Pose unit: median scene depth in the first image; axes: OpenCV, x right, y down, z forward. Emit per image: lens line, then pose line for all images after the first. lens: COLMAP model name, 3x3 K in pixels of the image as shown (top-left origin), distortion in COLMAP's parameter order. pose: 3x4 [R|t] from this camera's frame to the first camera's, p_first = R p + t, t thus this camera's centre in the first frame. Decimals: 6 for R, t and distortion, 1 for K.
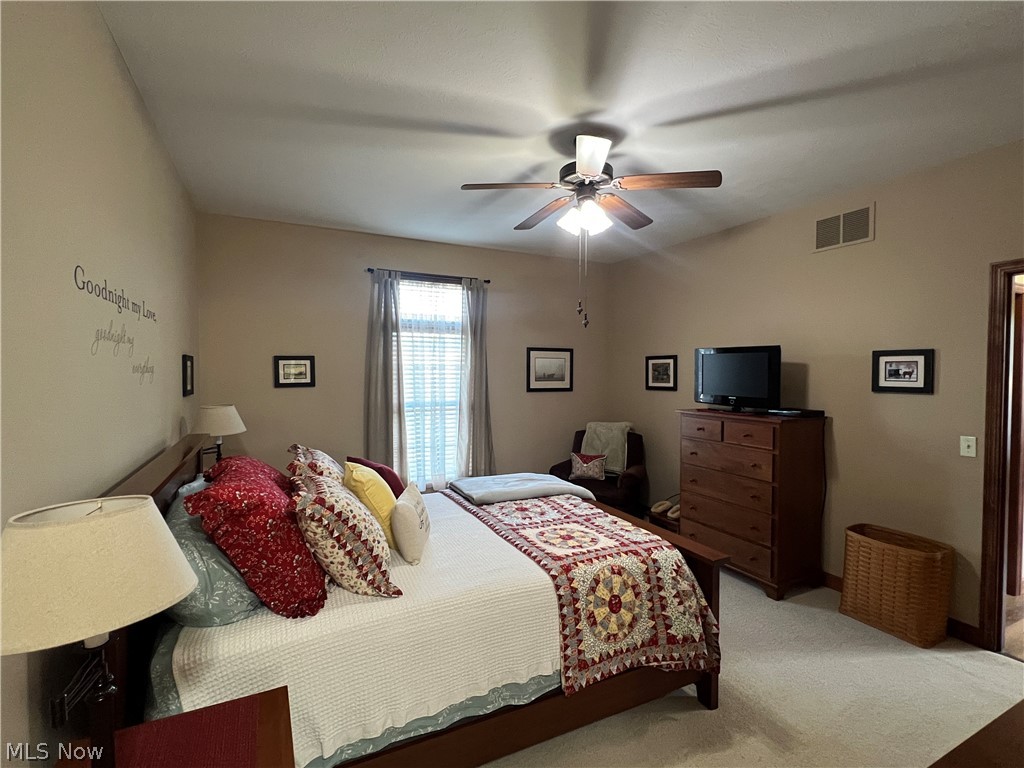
lens RADIAL K [[480.6, 0, 510.8], [0, 480.6, 382.3], [0, 0, 1]] dist [-0.003588, 0.002243]
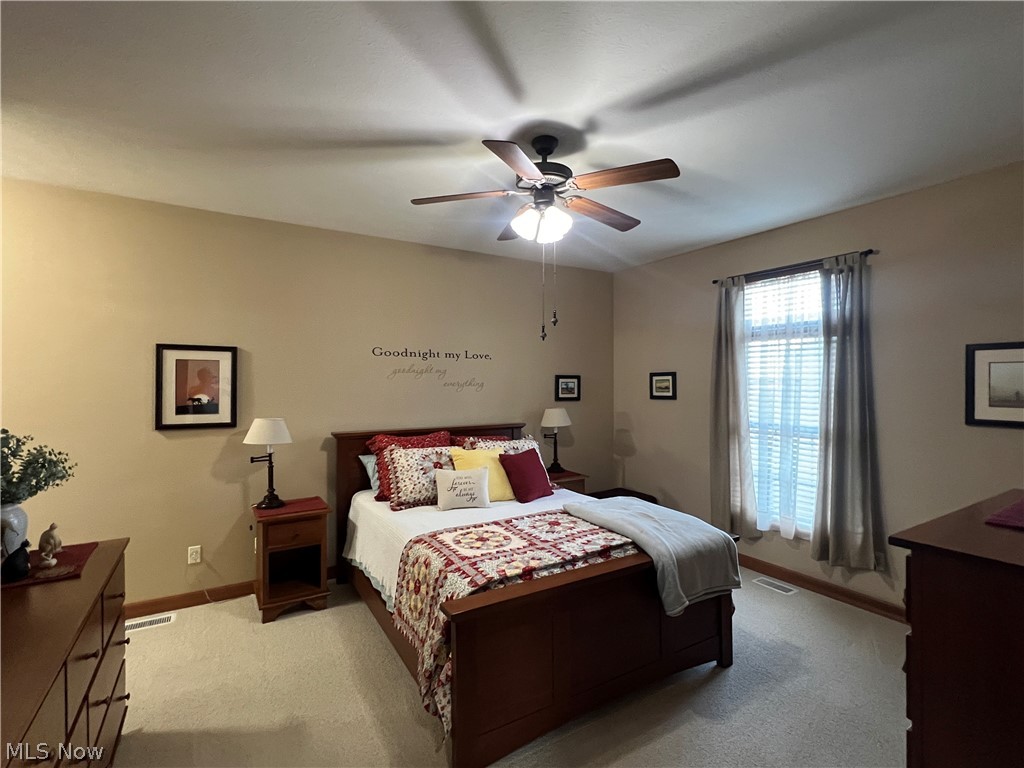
lens RADIAL K [[480.6, 0, 510.0], [0, 480.6, 382.4], [0, 0, 1]] dist [-0.003588, 0.002243]
pose [[0.082782, -0.001599, -0.996566, 0.965963], [-0.025133, 0.999677, -0.003691, -0.024787], [0.996251, 0.025352, 0.082715, 0.770185]]
